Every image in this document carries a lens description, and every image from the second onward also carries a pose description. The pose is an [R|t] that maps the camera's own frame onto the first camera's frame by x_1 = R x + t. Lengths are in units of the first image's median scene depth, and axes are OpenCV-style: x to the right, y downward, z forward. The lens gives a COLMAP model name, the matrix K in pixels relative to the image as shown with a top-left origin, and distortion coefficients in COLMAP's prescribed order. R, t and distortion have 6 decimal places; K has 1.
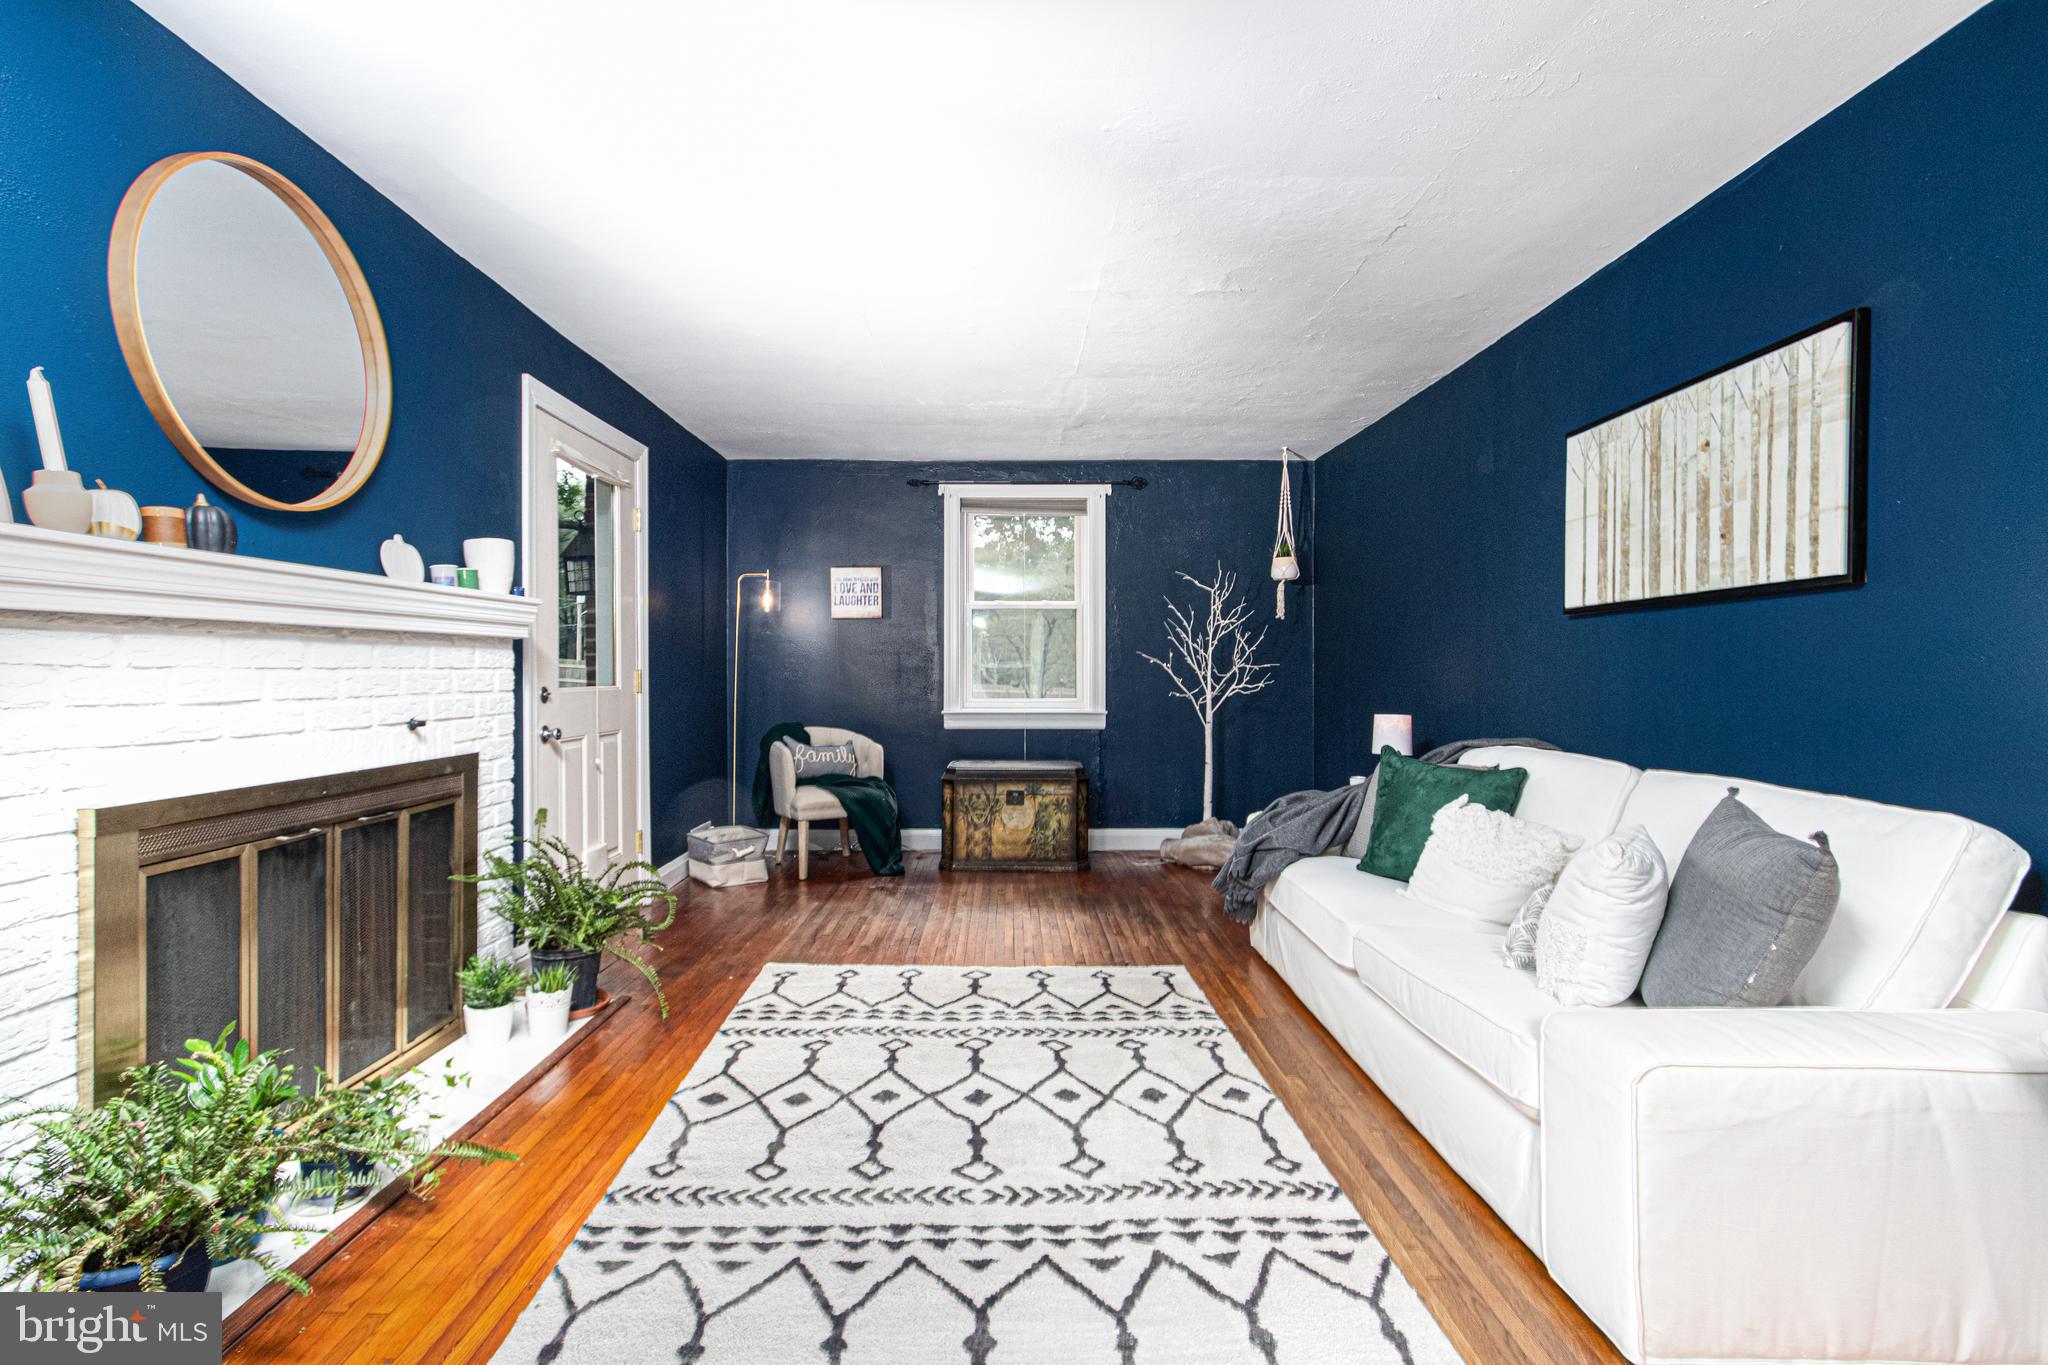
lens RADIAL K [[937.3, 0, 1016.5], [0, 937.3, 687.4], [0, 0, 1]] dist [-0.001539, 0.003261]
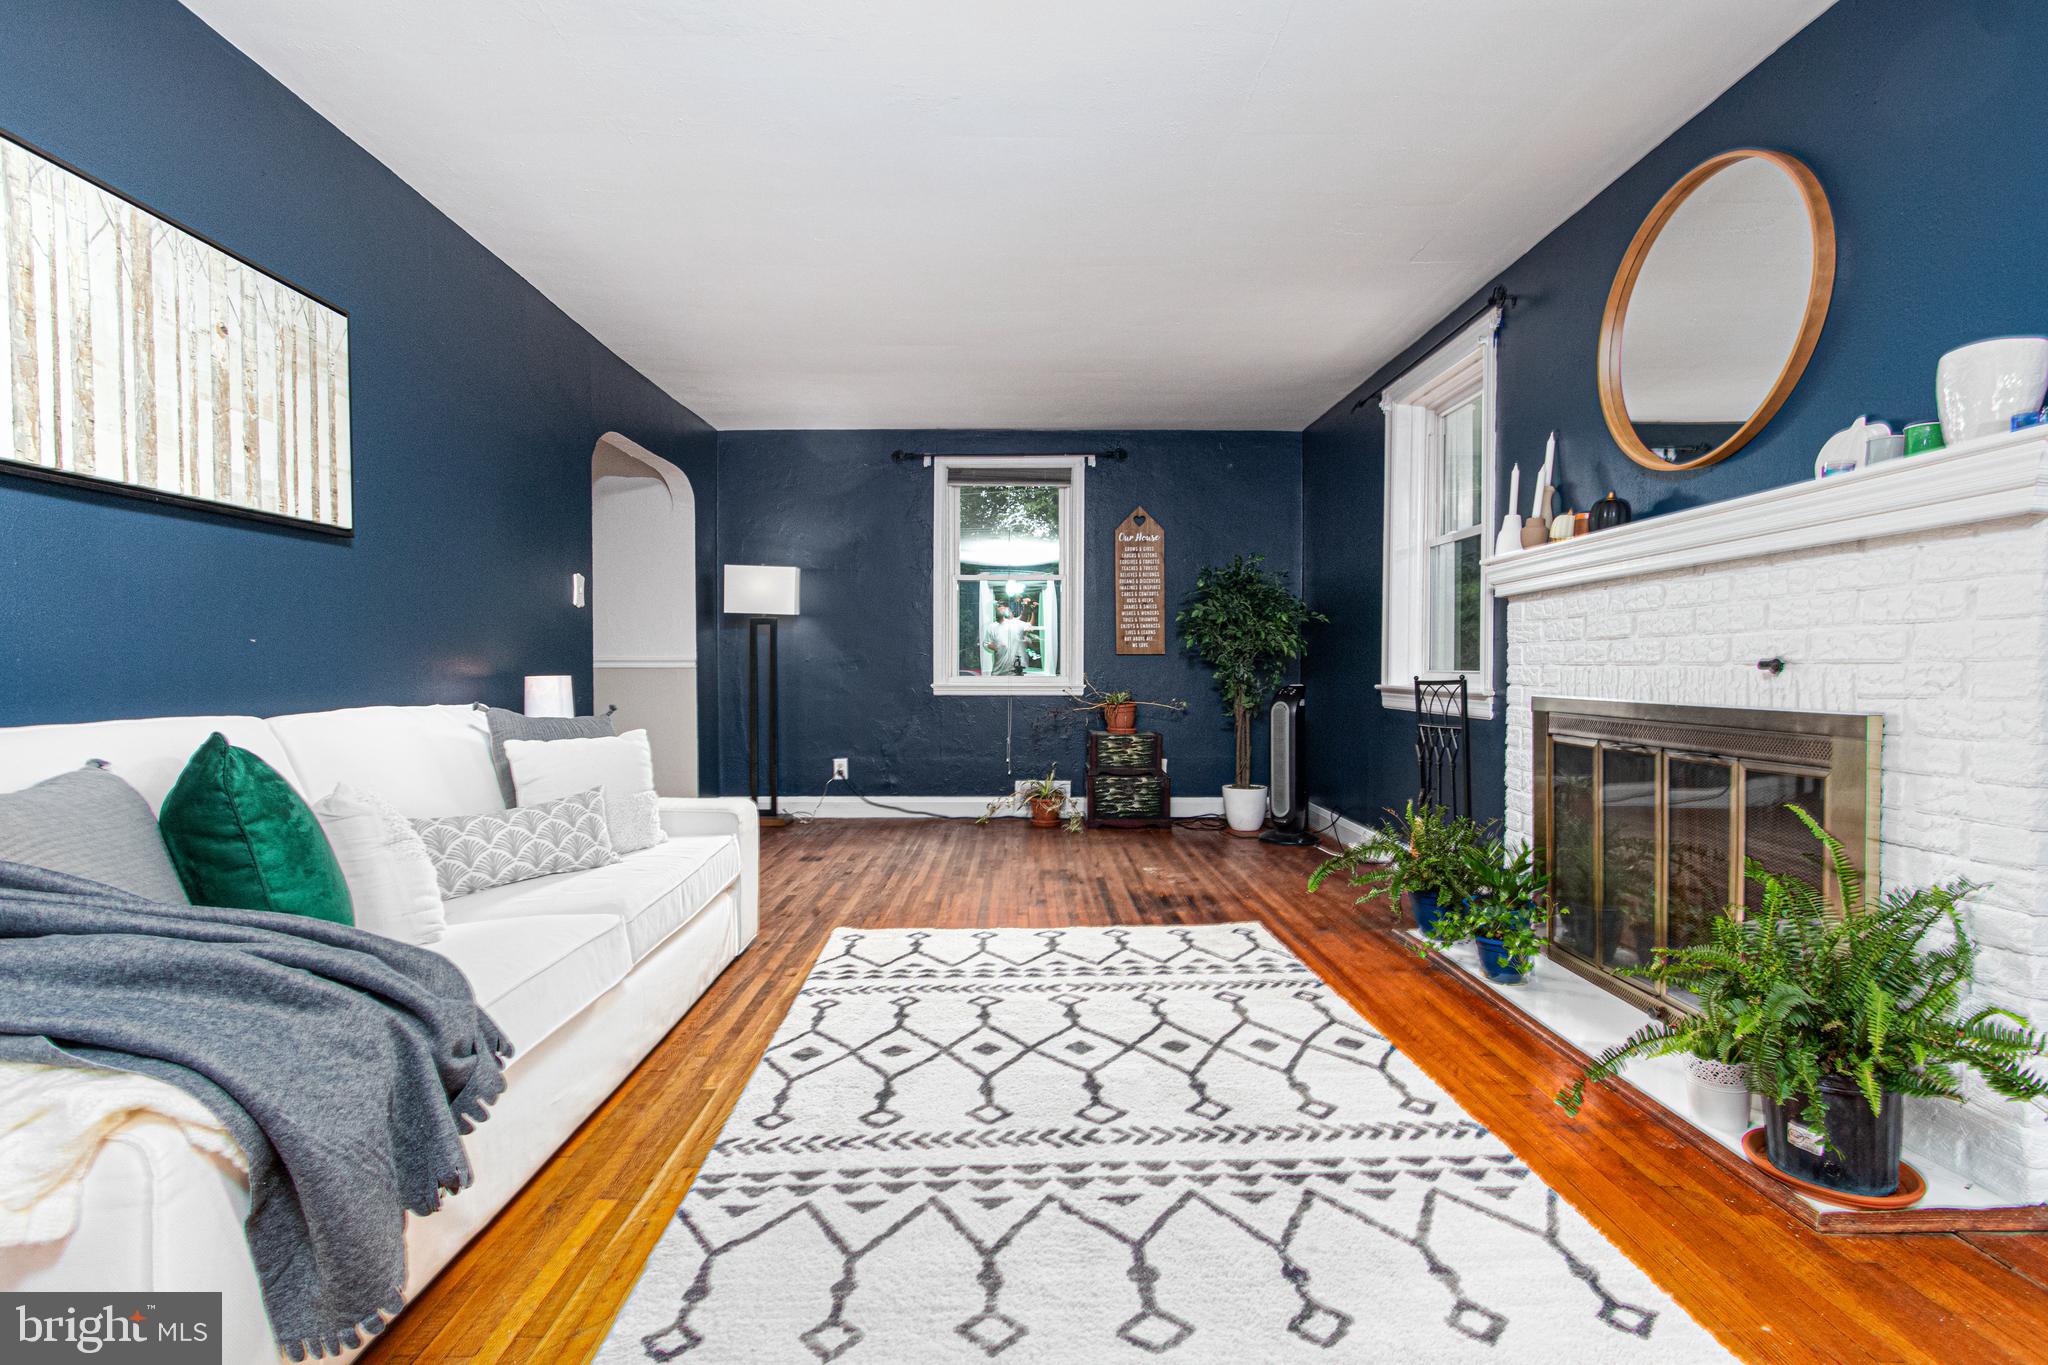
lens RADIAL K [[937.3, 0, 1011.3], [0, 937.3, 687.3], [0, 0, 1]] dist [-0.001539, 0.003261]
pose [[-0.999923, -0.001749, 0.012318, 0.015938], [-0.001290, 0.999308, 0.037172, 0.027671], [-0.012375, 0.037153, -0.999233, 1.714294]]
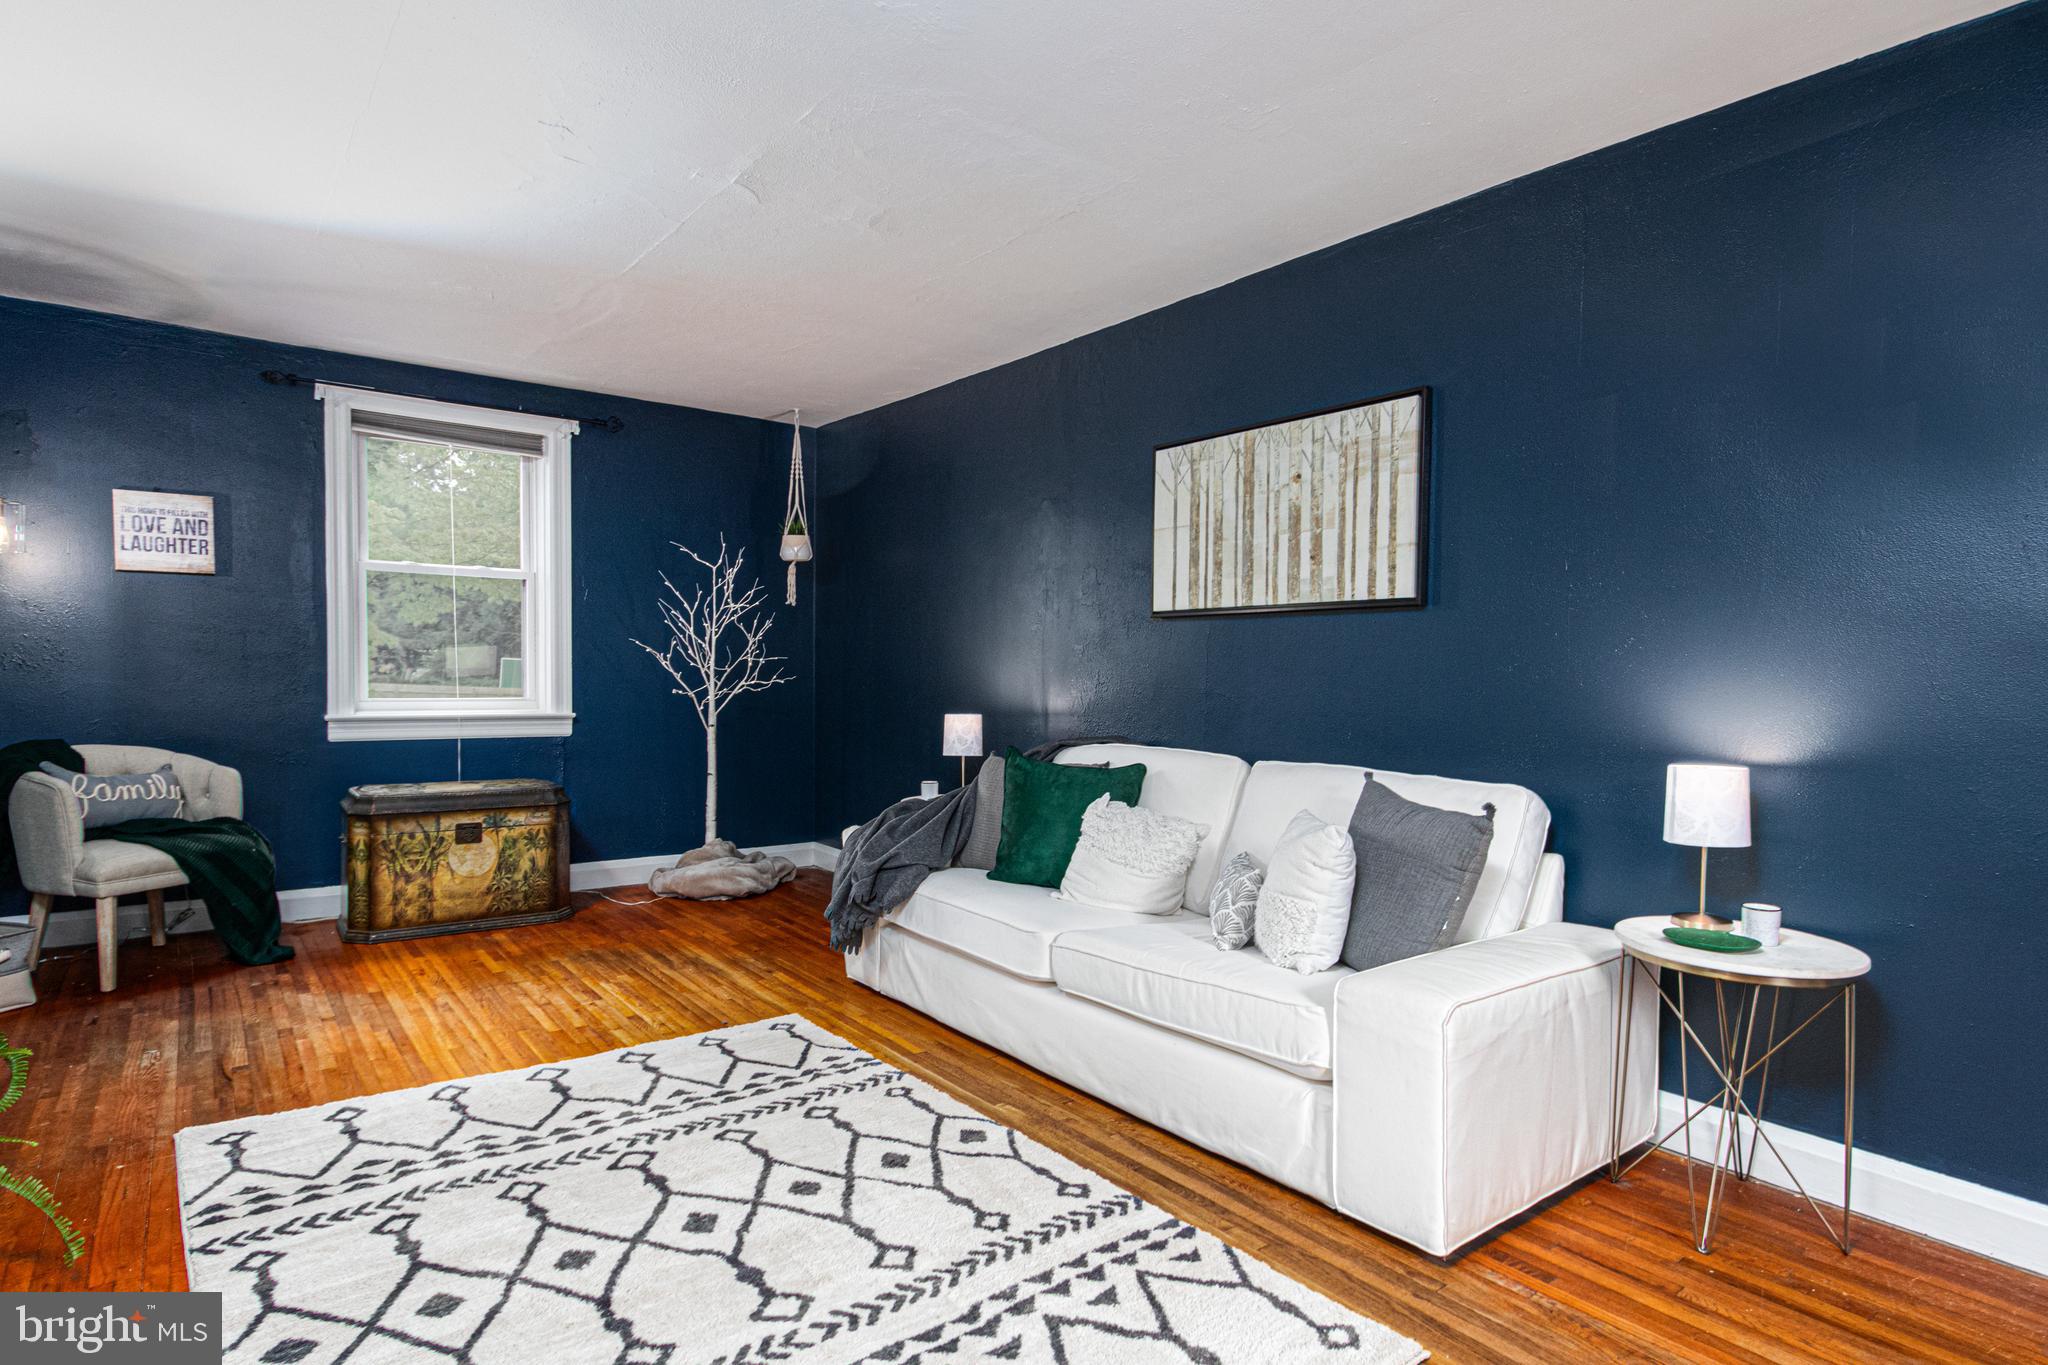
lens RADIAL K [[1081.1, 0, 1023.9], [0, 1081.1, 708.4], [0, 0, 1]] dist [-0.013097, 0.004337]
pose [[0.796220, -0.011255, 0.604902, -0.314787], [-0.004514, 0.999689, 0.024543, -0.004889], [-0.604990, -0.022272, 0.795921, 0.130957]]
